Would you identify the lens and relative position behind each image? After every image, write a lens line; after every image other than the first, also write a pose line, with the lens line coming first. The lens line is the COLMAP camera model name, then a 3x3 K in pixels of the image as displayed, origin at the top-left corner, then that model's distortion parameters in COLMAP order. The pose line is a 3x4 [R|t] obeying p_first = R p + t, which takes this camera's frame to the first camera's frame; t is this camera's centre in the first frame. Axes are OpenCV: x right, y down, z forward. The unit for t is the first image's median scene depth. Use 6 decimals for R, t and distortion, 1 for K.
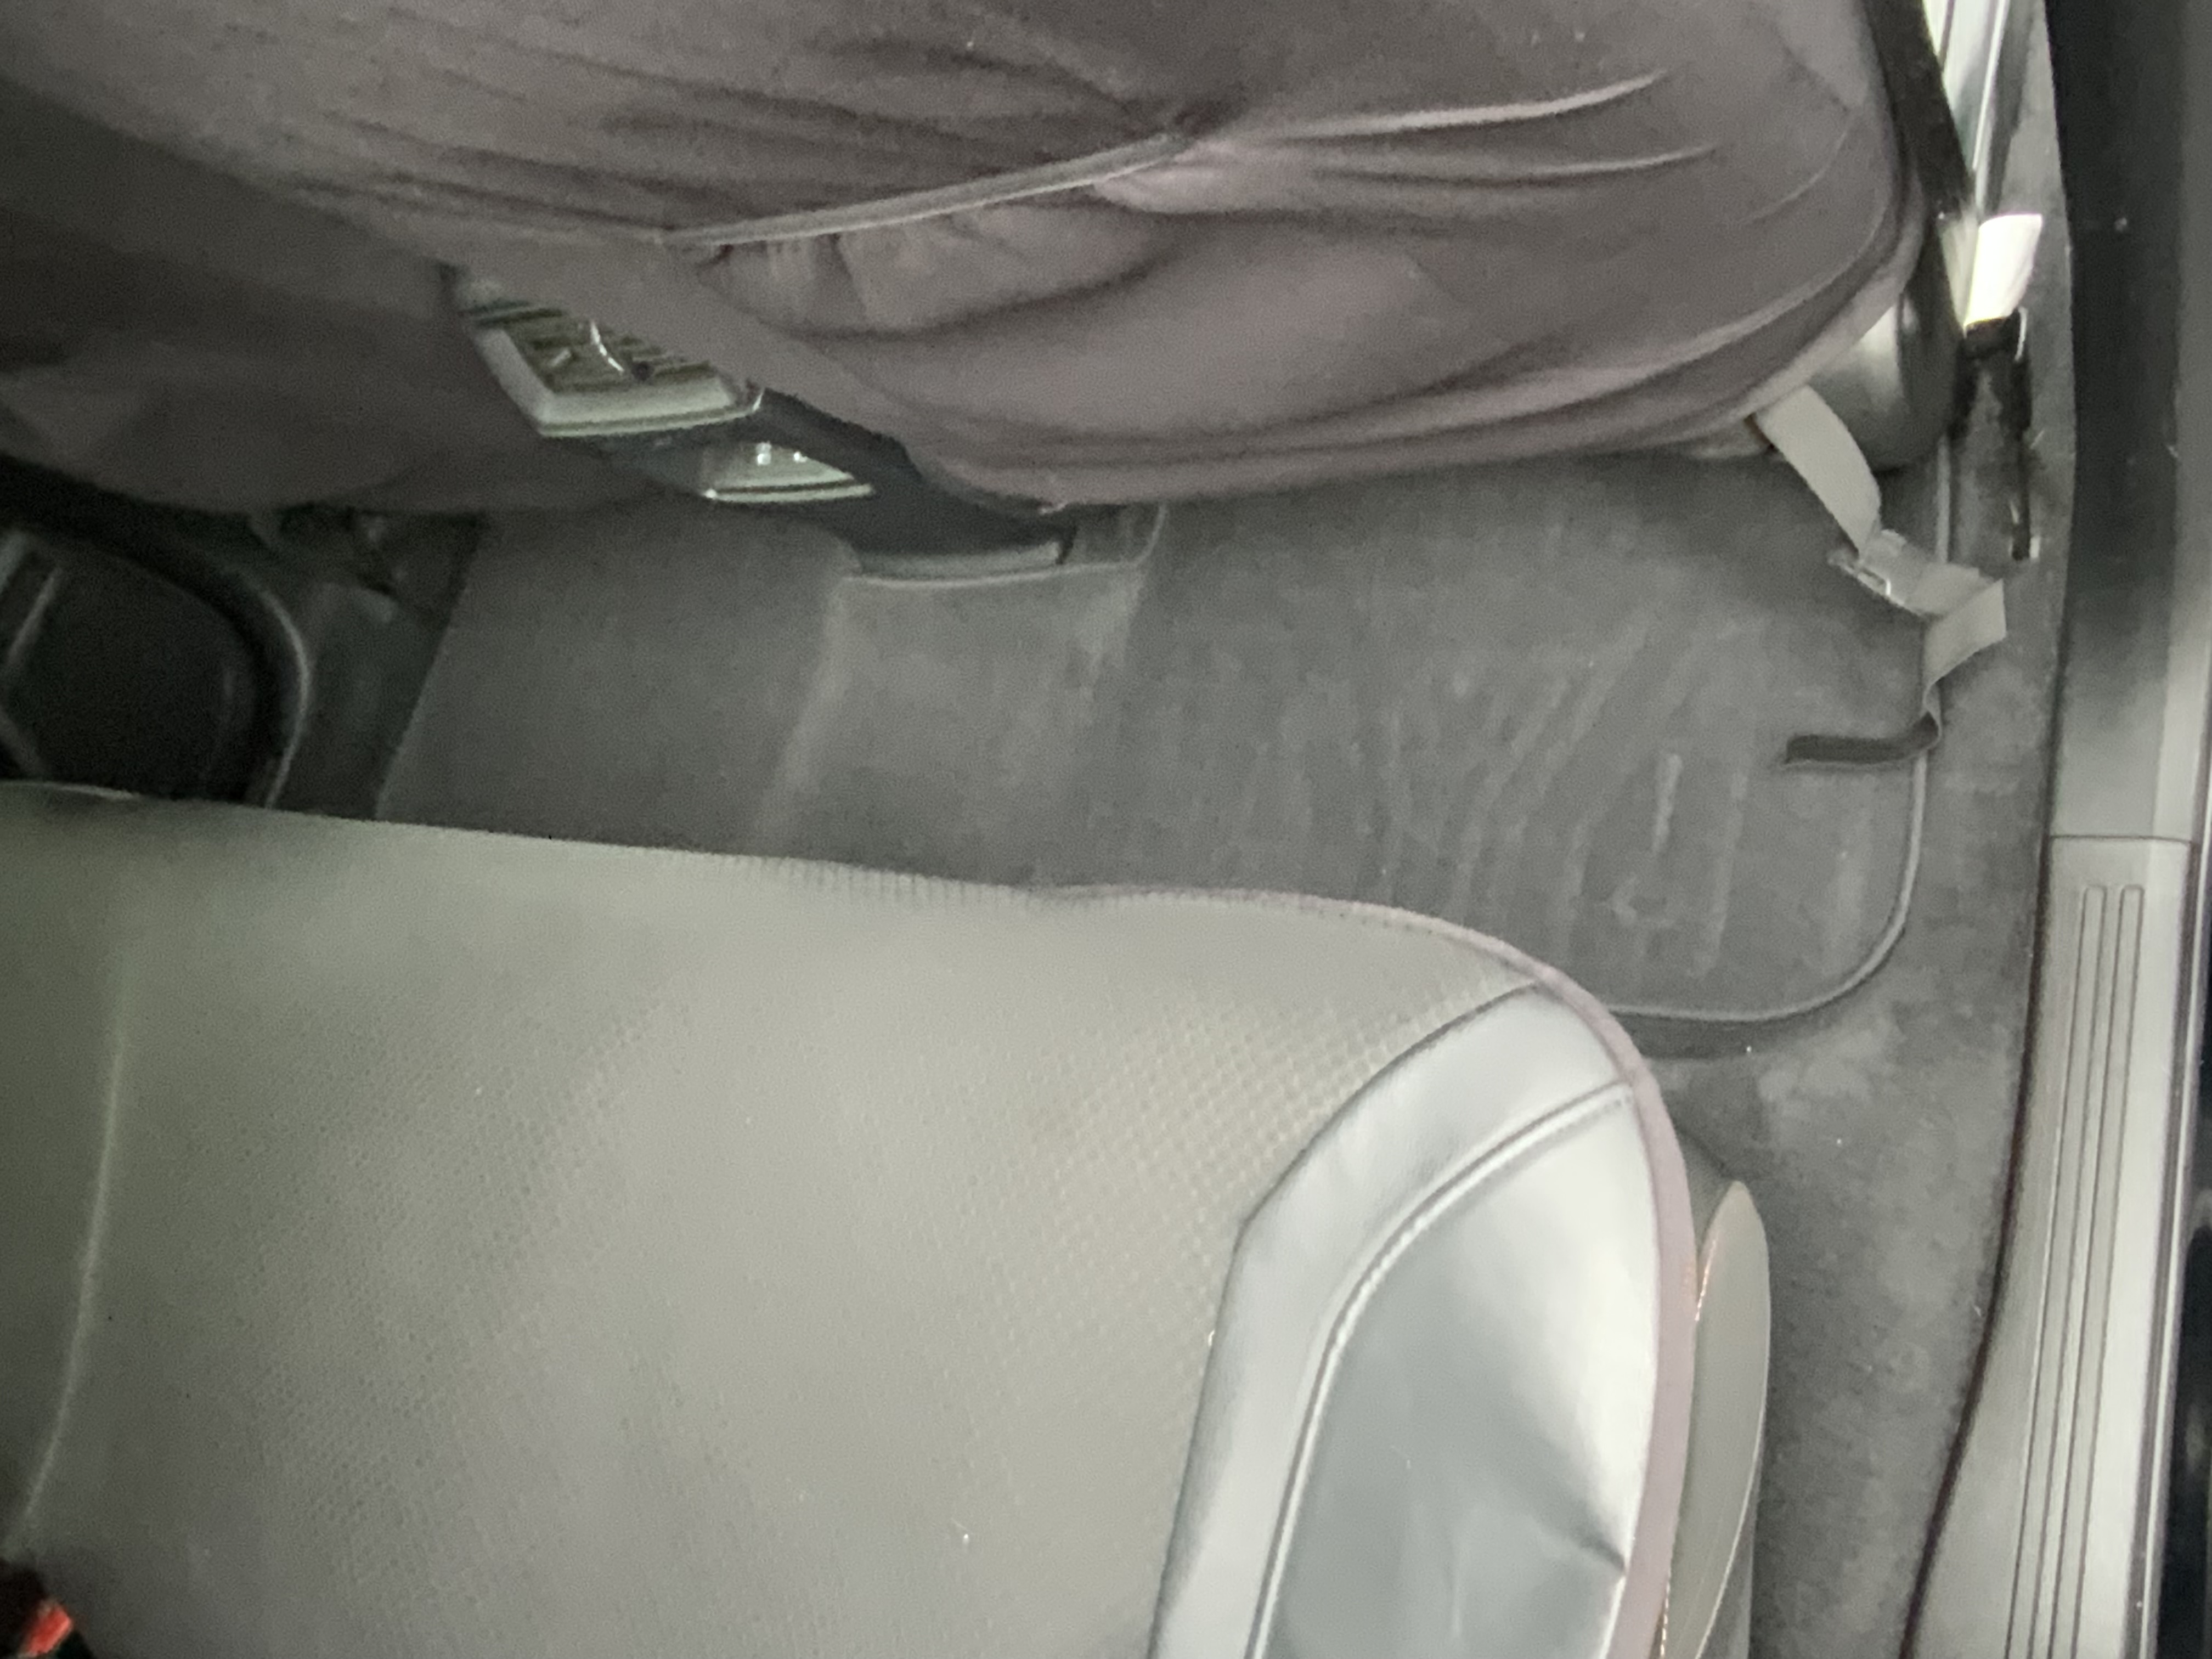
lens RADIAL K [[1590.4, 0, 1106.0], [0, 1590.4, 829.5], [0, 0, 1]] dist [0.124642, -0.217732]
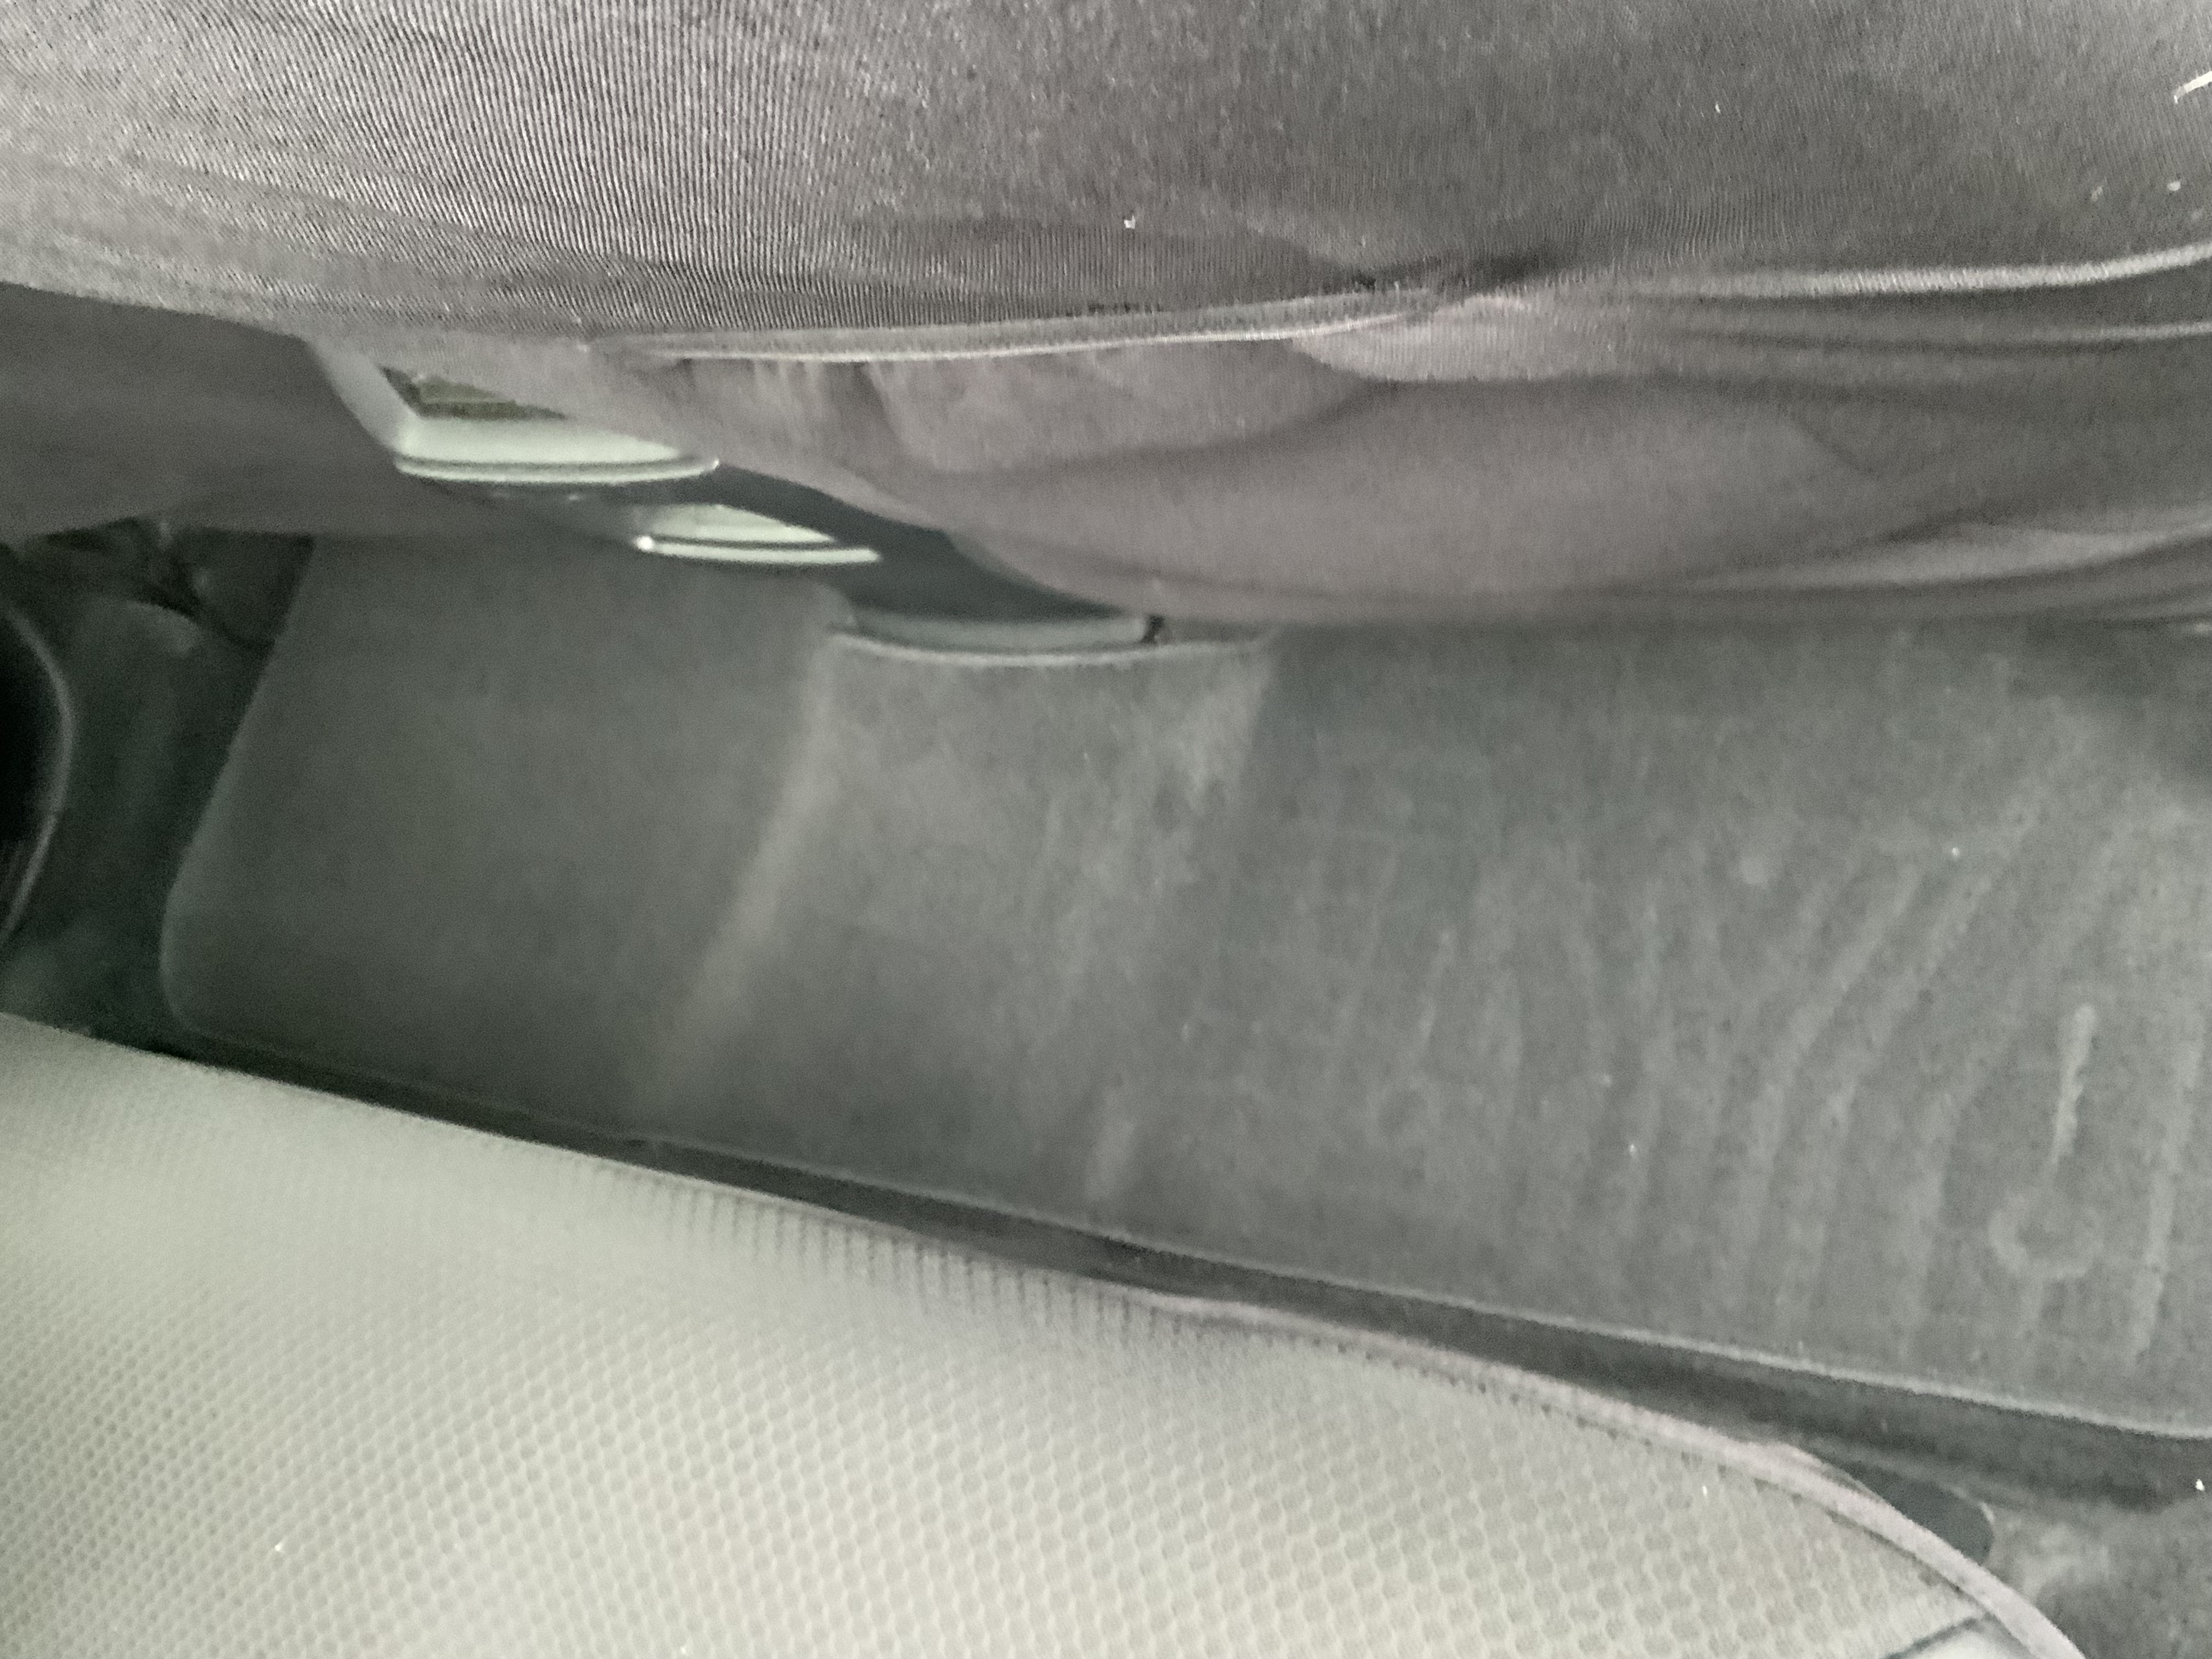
lens RADIAL K [[2155.6, 0, 1106.0], [0, 2155.6, 829.5], [0, 0, 1]] dist [0.099748, -0.191571]
pose [[0.999449, 0.023130, -0.023791, -0.027551], [-0.022923, 0.999697, 0.008931, -0.110656], [0.023990, -0.008380, 0.999677, 0.089961]]
